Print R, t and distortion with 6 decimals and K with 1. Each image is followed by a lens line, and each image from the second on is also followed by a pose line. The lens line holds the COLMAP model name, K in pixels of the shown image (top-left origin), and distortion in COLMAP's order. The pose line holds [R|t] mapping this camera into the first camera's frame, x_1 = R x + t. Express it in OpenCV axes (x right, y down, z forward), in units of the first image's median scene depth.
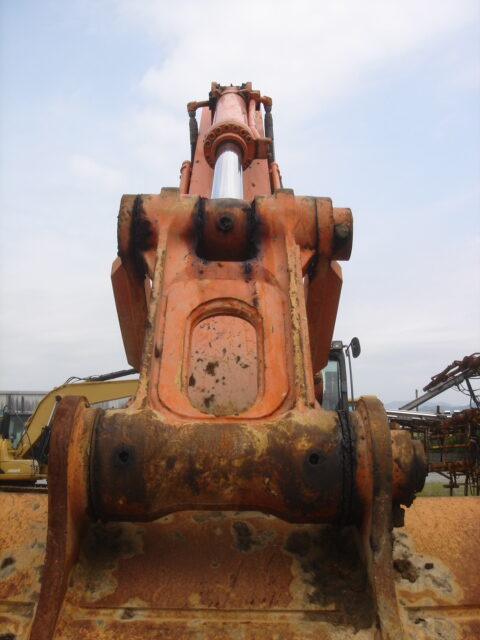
lens RADIAL K [[759.6, 0, 240.0], [0, 759.6, 320.0], [0, 0, 1]] dist [-0.150014, 0.150087]
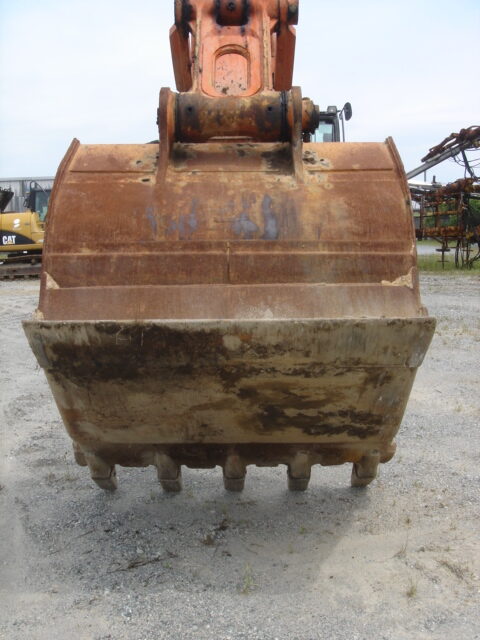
lens RADIAL K [[759.6, 0, 240.0], [0, 759.6, 320.0], [0, 0, 1]] dist [-0.150014, 0.150087]
pose [[0.999810, -0.010896, -0.016189, 0.025139], [0.014987, 0.960066, 0.279370, 0.113634], [0.012498, -0.279560, 0.960047, -1.046970]]
